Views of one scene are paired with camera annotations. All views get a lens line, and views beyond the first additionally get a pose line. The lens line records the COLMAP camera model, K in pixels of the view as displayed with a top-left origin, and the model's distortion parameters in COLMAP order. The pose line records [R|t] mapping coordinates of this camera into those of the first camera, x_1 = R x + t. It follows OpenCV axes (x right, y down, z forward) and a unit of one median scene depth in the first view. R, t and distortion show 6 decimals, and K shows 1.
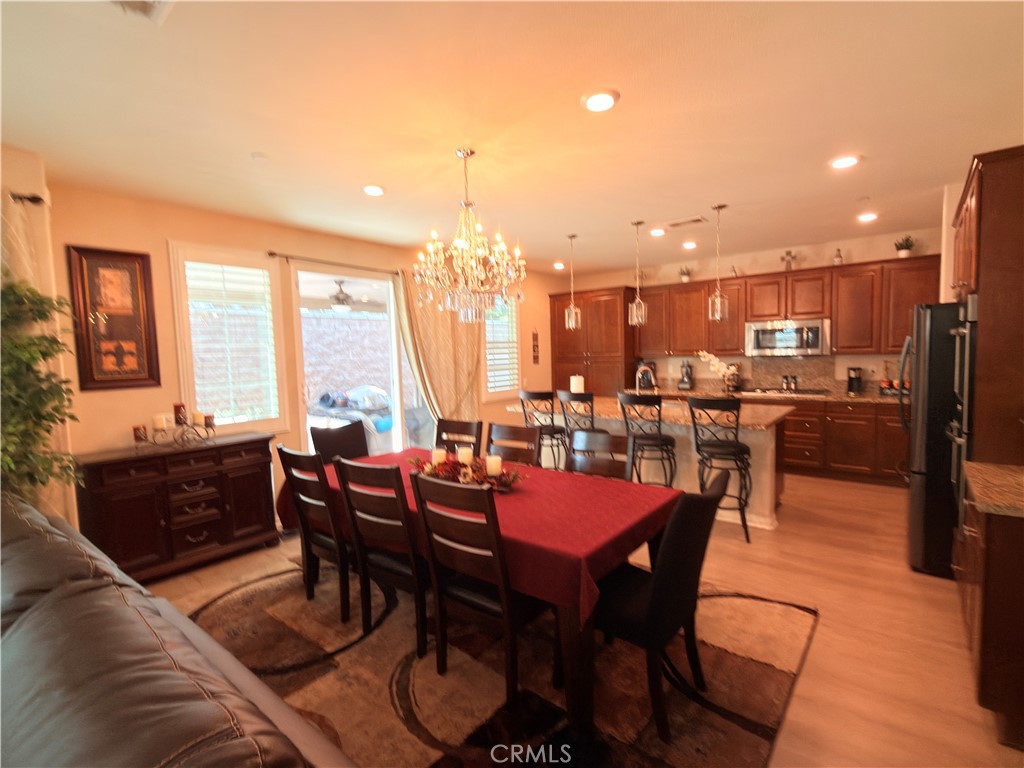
lens RADIAL K [[482.6, 0, 512.0], [0, 482.6, 384.0], [0, 0, 1]] dist [-0.002033, -0.000356]
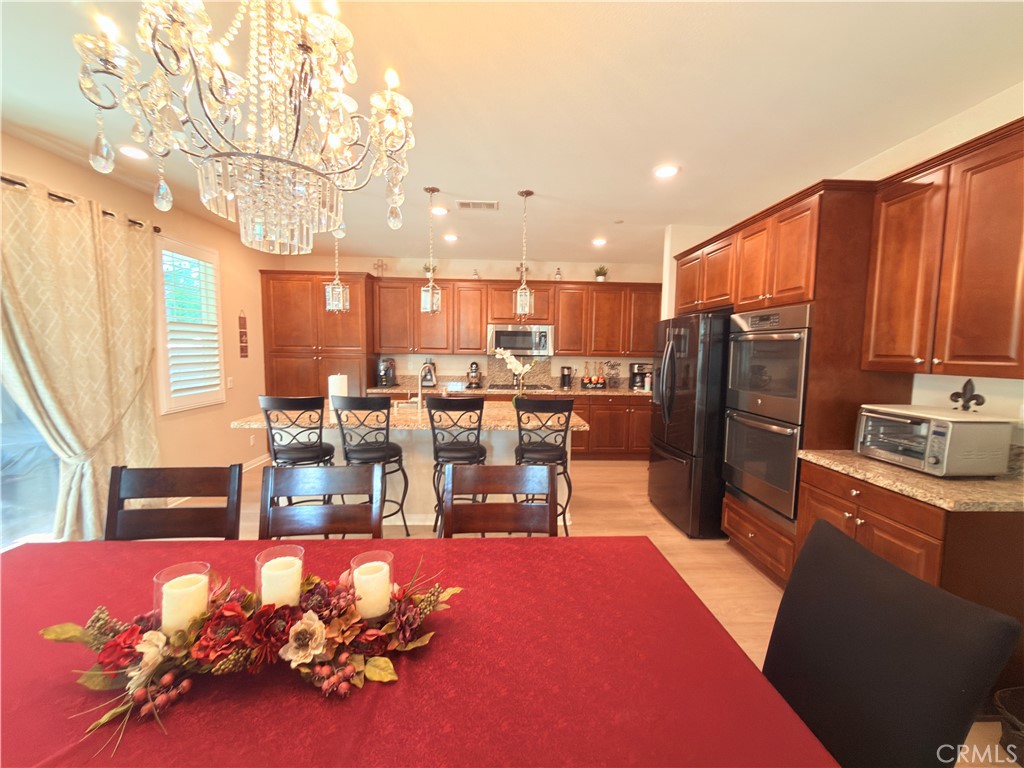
lens RADIAL K [[408.0, 0, 512.4], [0, 408.0, 382.6], [0, 0, 1]] dist [0.000025, -0.000211]
pose [[0.741477, -0.016666, 0.670771, -0.095859], [0.010777, 0.999858, 0.012930, -0.008654], [-0.670892, -0.002358, 0.741552, 0.331375]]
